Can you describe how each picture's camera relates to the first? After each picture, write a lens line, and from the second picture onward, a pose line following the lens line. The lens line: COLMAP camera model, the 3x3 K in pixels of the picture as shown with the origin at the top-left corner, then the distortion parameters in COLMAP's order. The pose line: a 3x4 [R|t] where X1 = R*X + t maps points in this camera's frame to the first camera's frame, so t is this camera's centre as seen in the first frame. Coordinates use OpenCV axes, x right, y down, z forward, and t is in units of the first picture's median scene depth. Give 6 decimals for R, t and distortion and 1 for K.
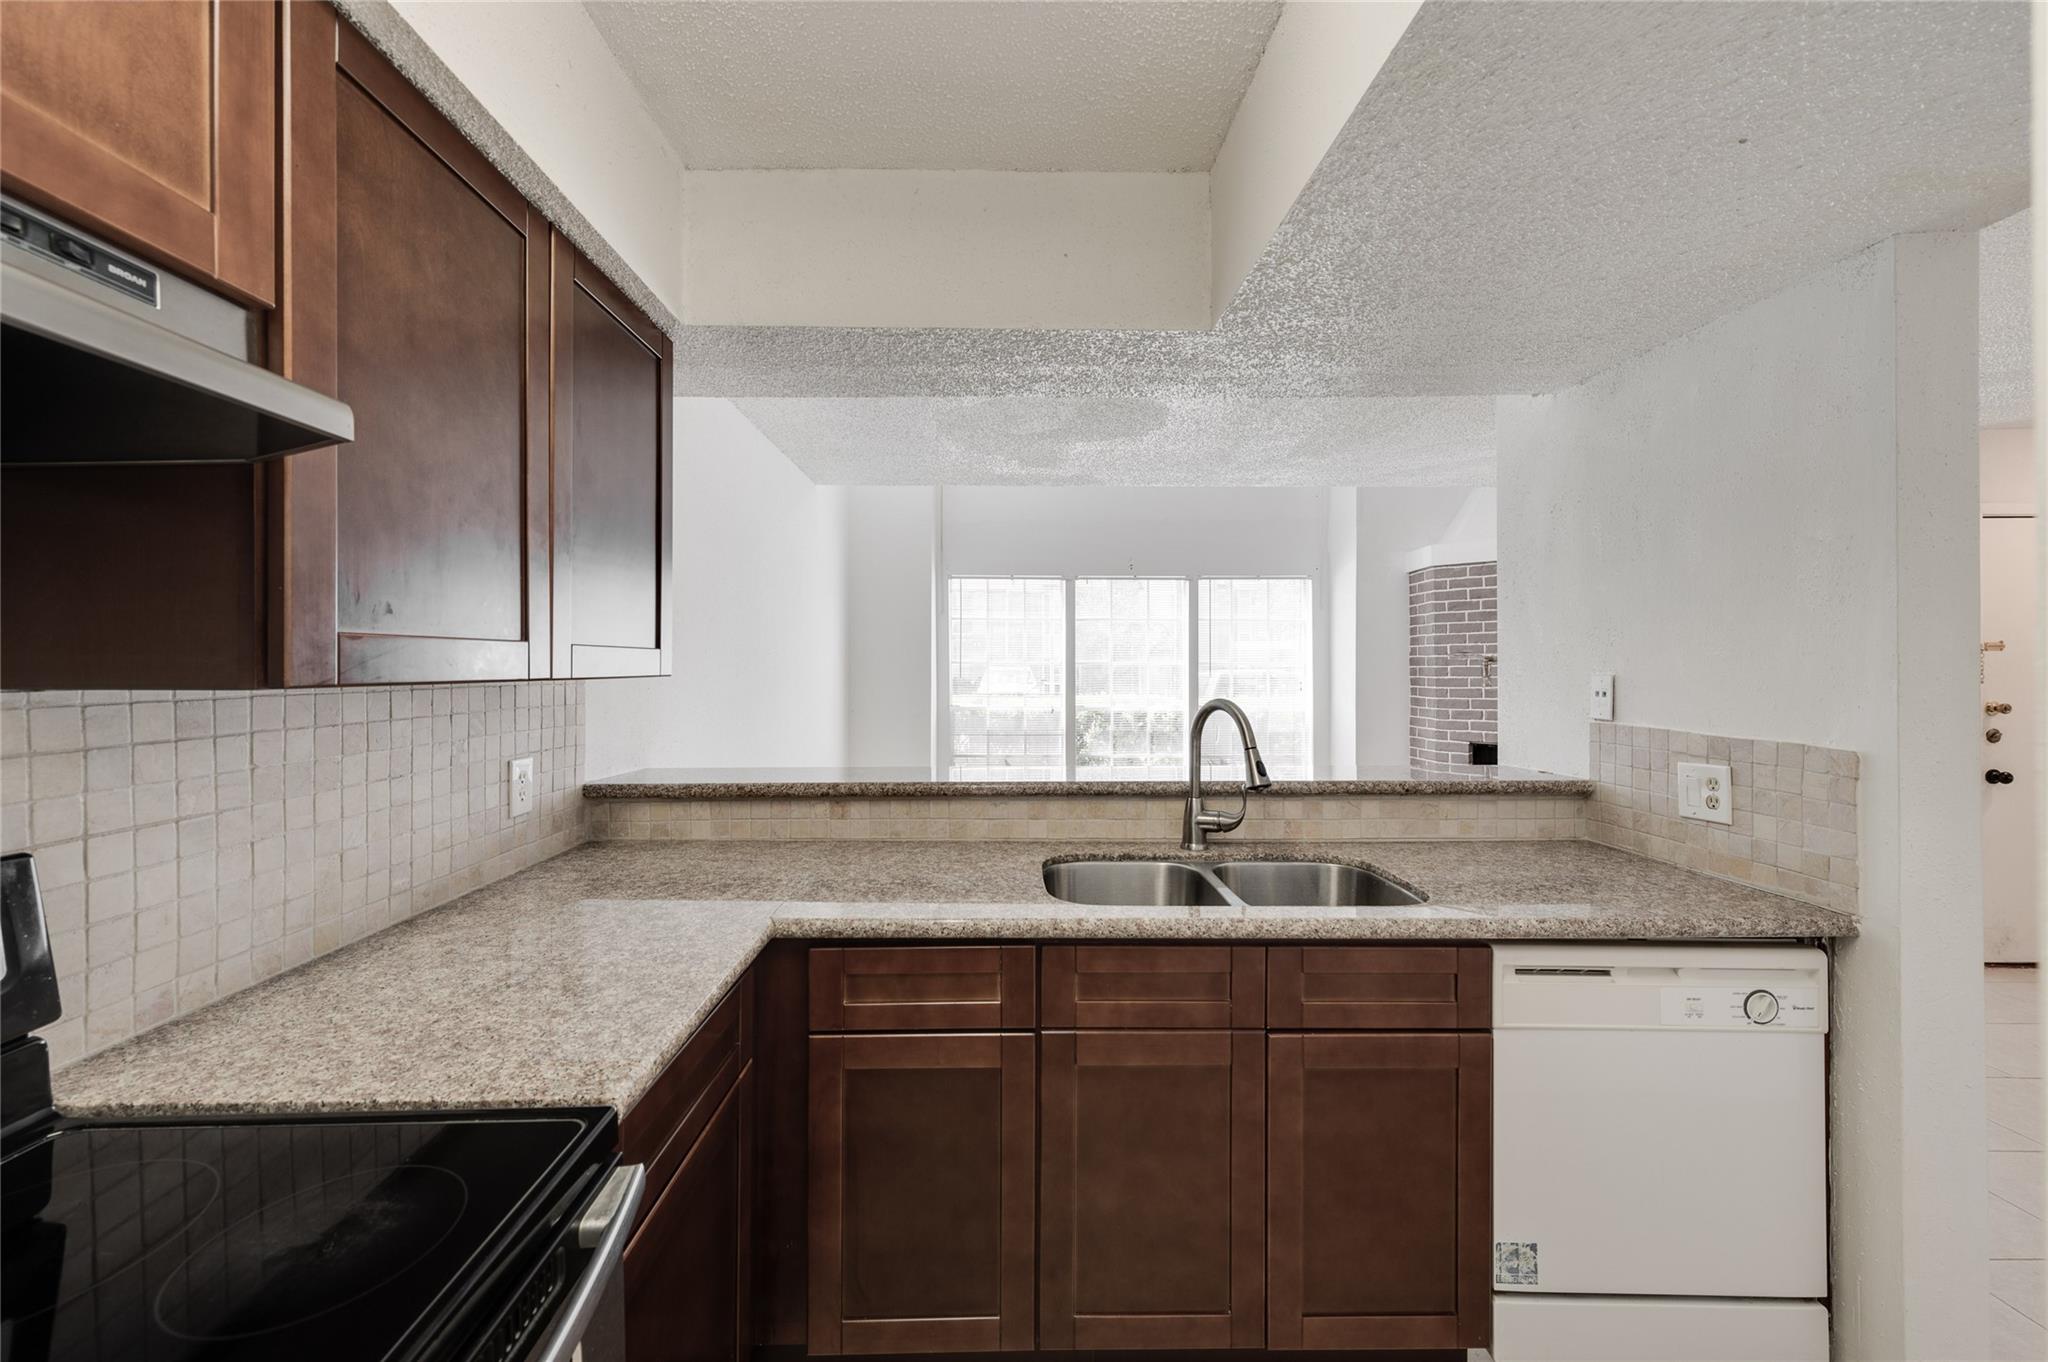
lens RADIAL K [[806.4, 0, 1020.1], [0, 806.4, 662.7], [0, 0, 1]] dist [-0.002236, -0.000135]
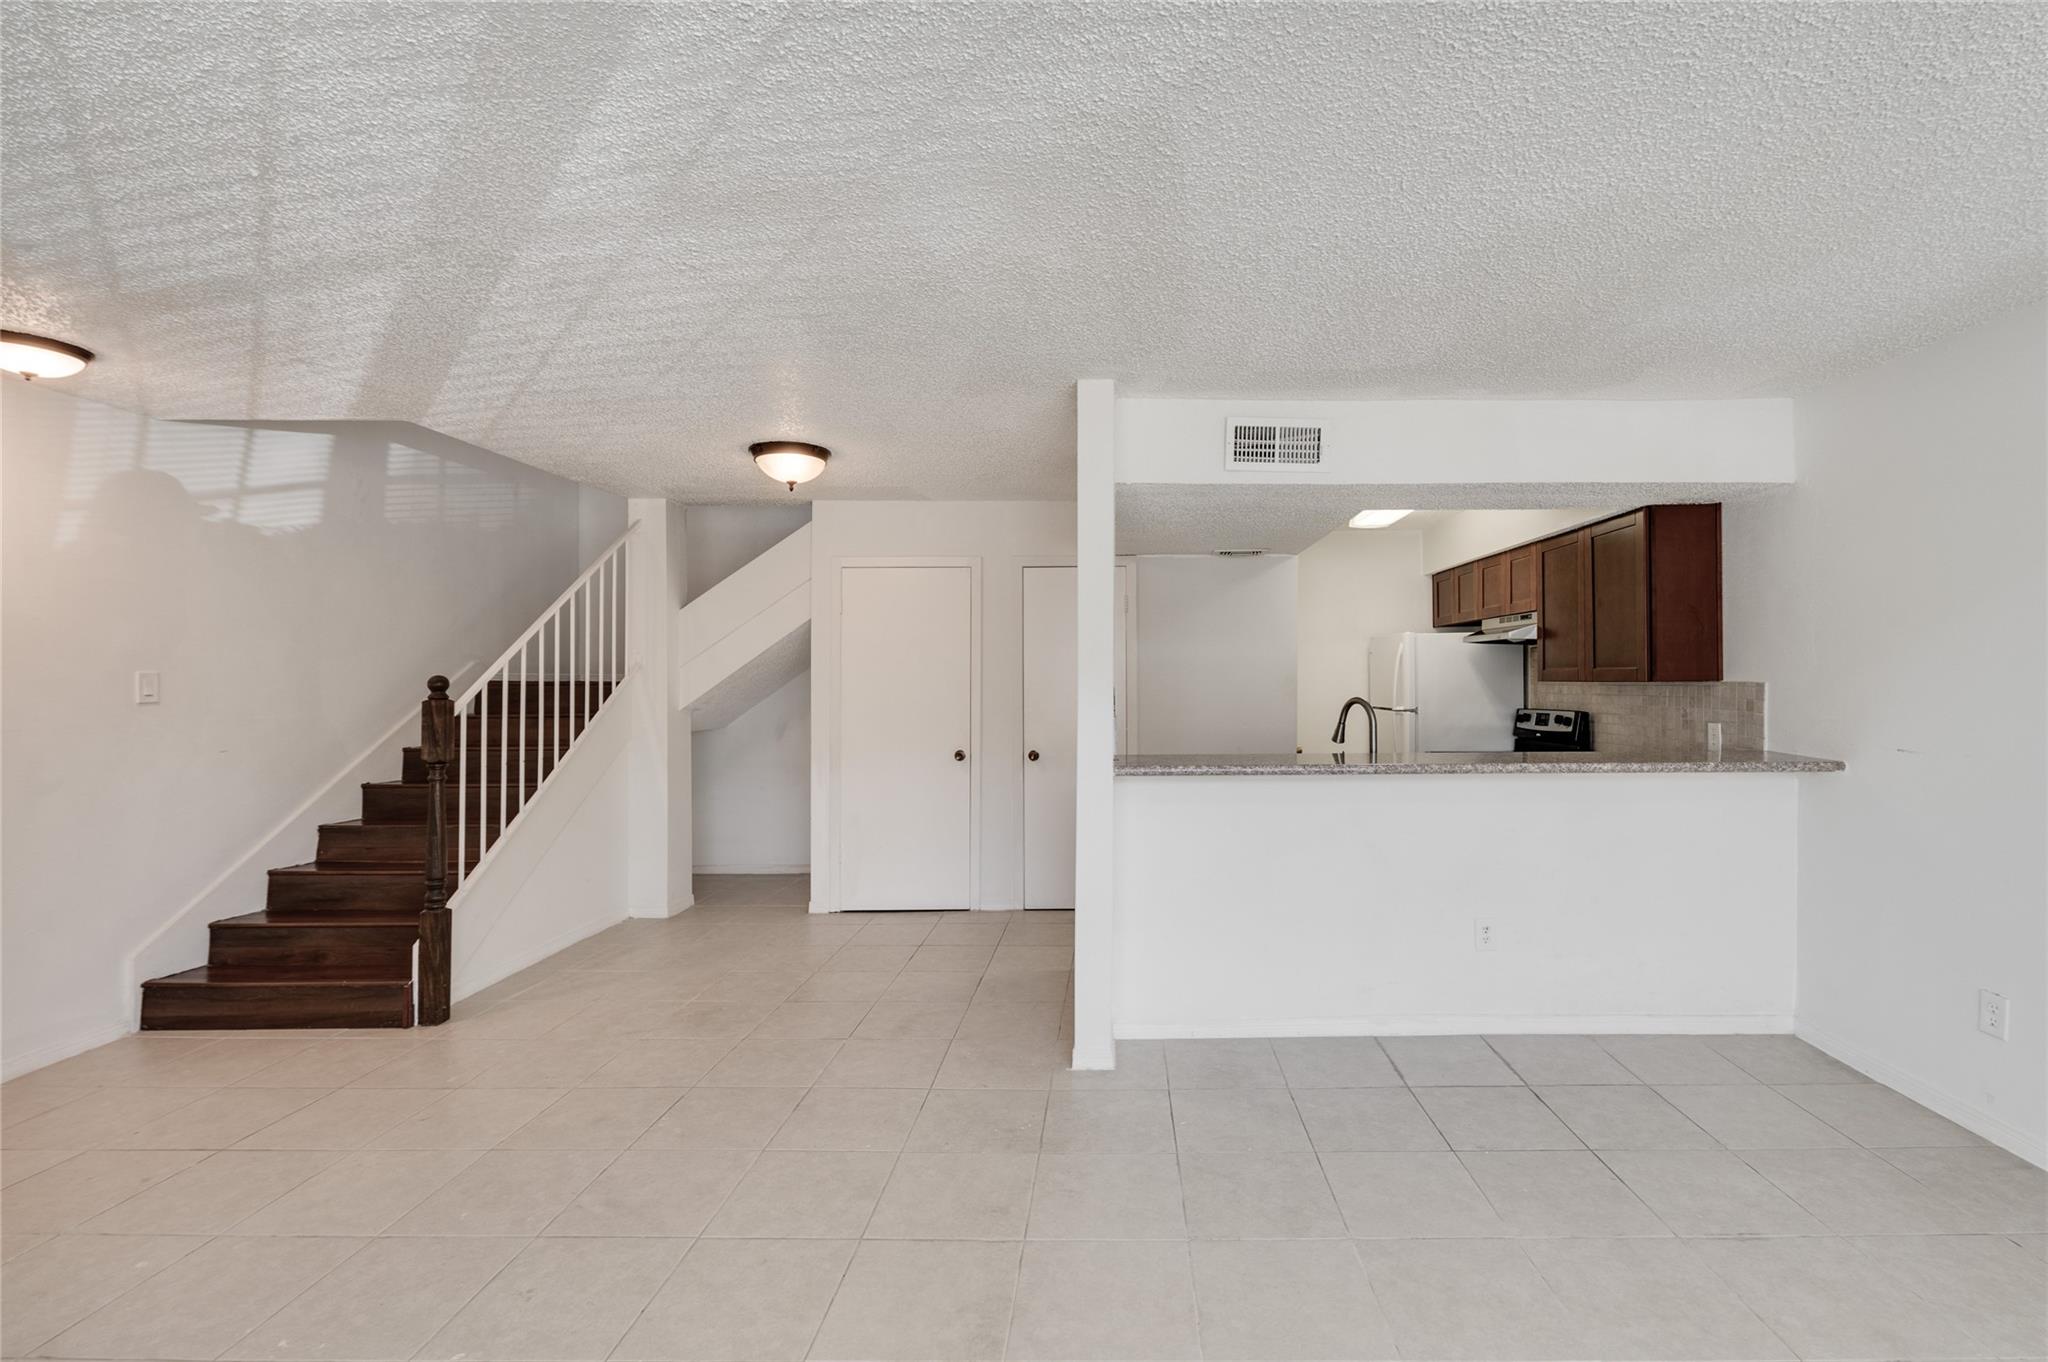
lens RADIAL K [[858.0, 0, 1096.2], [0, 858.0, 673.1], [0, 0, 1]] dist [-0.001269, -0.000210]
pose [[-0.997200, 0.007071, 0.074445, 0.623140], [0.006192, 0.999908, -0.012034, 0.011501], [-0.074523, -0.011539, -0.997153, 2.759616]]
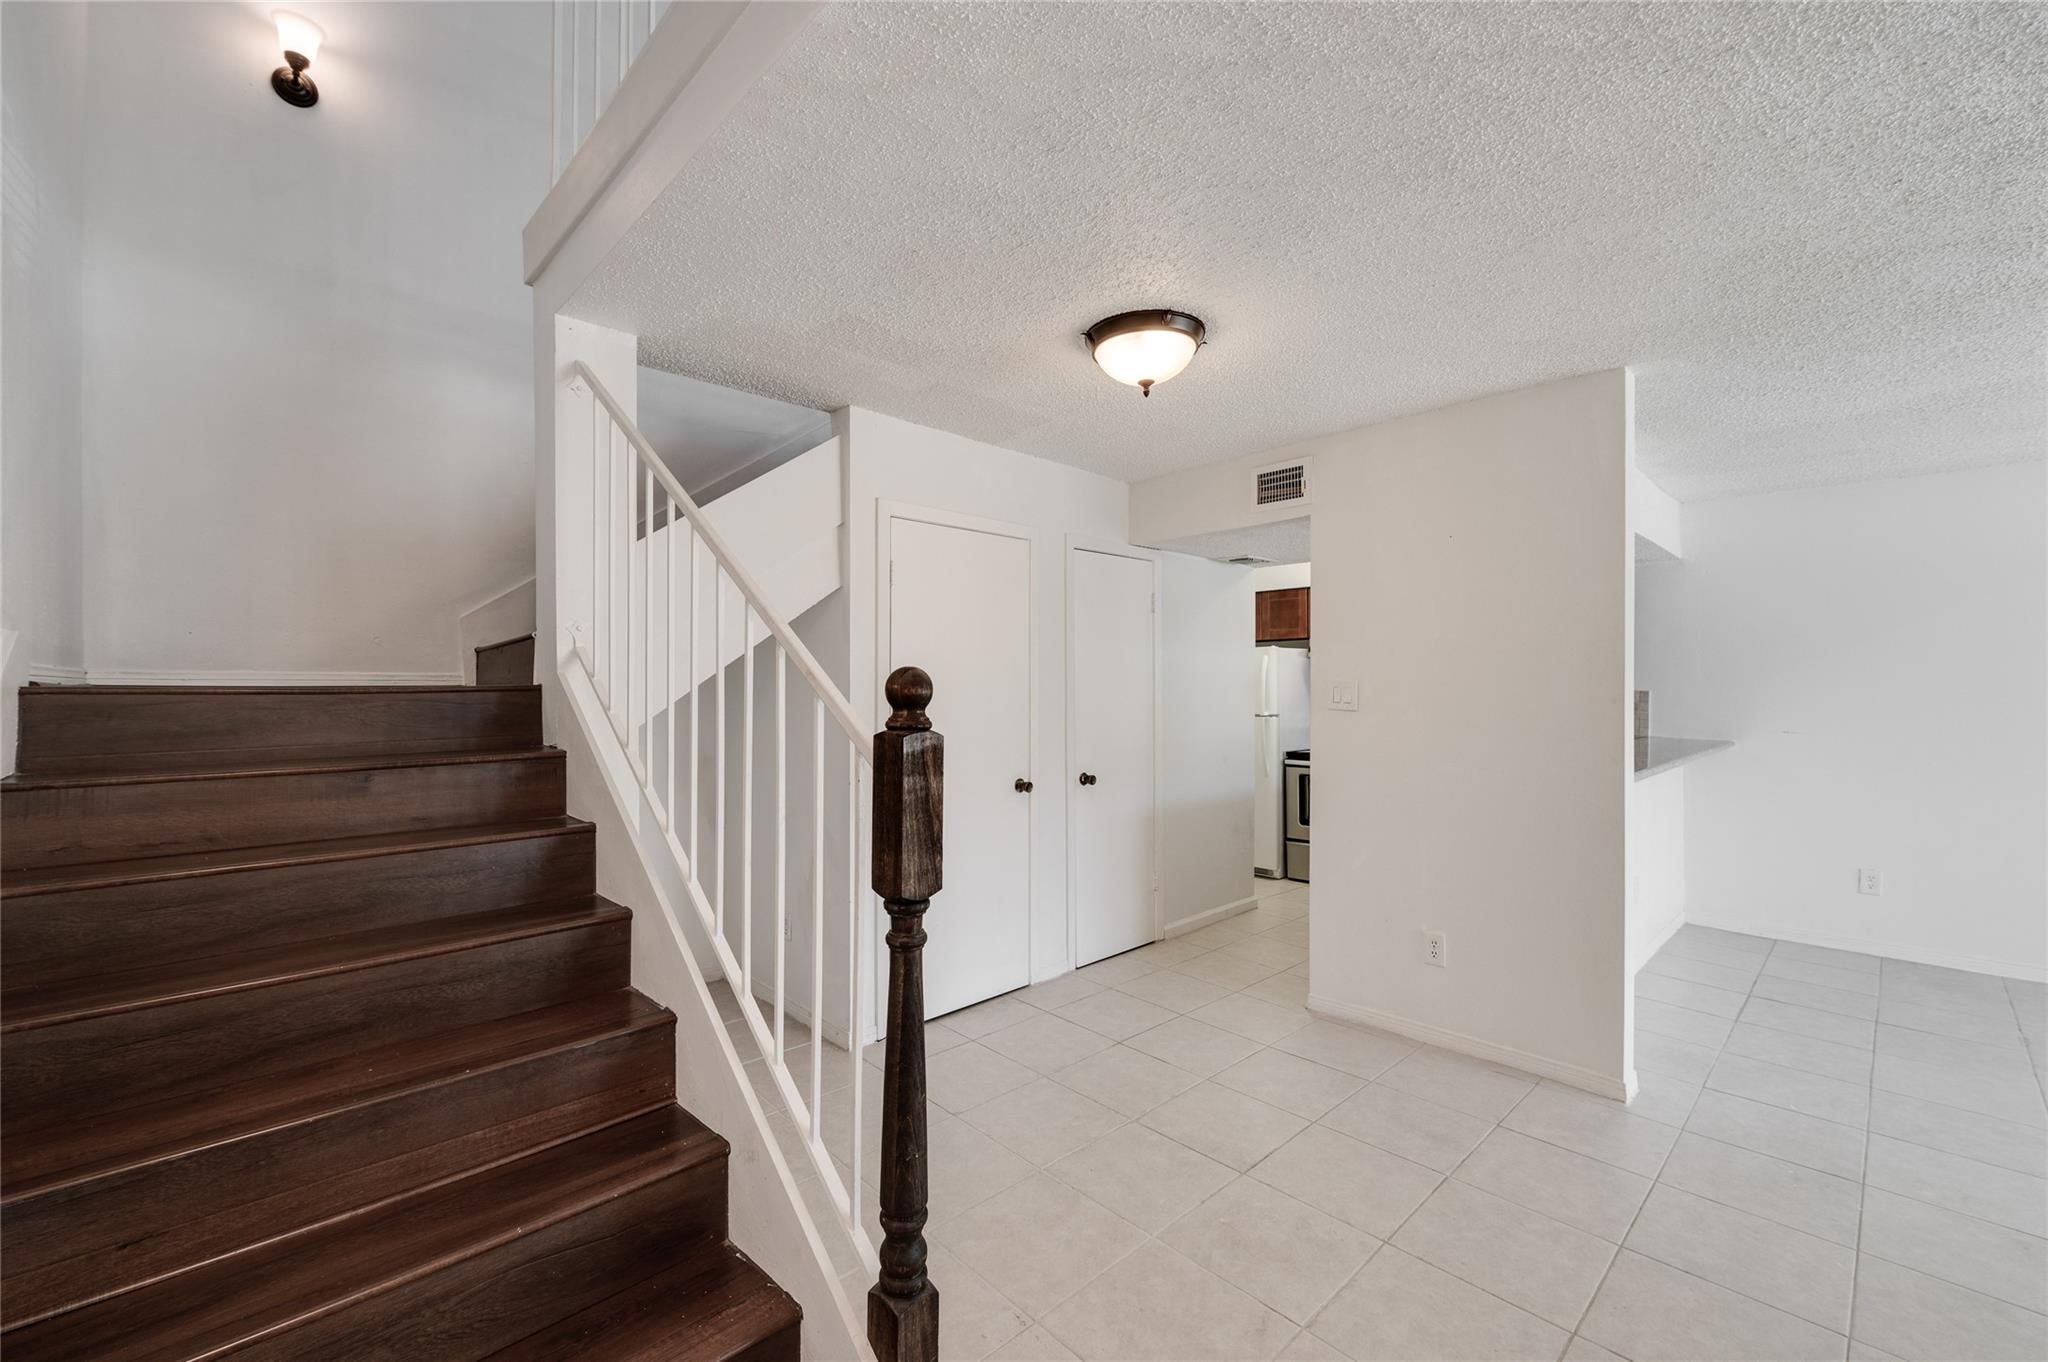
lens RADIAL K [[827.8, 0, 975.7], [0, 827.8, 685.7], [0, 0, 1]] dist [-0.007868, -0.000108]
pose [[-0.784982, 0.000727, -0.619518, 2.468386], [0.004891, 0.999975, -0.005024, 0.005418], [0.619499, -0.006974, -0.784966, 1.642240]]
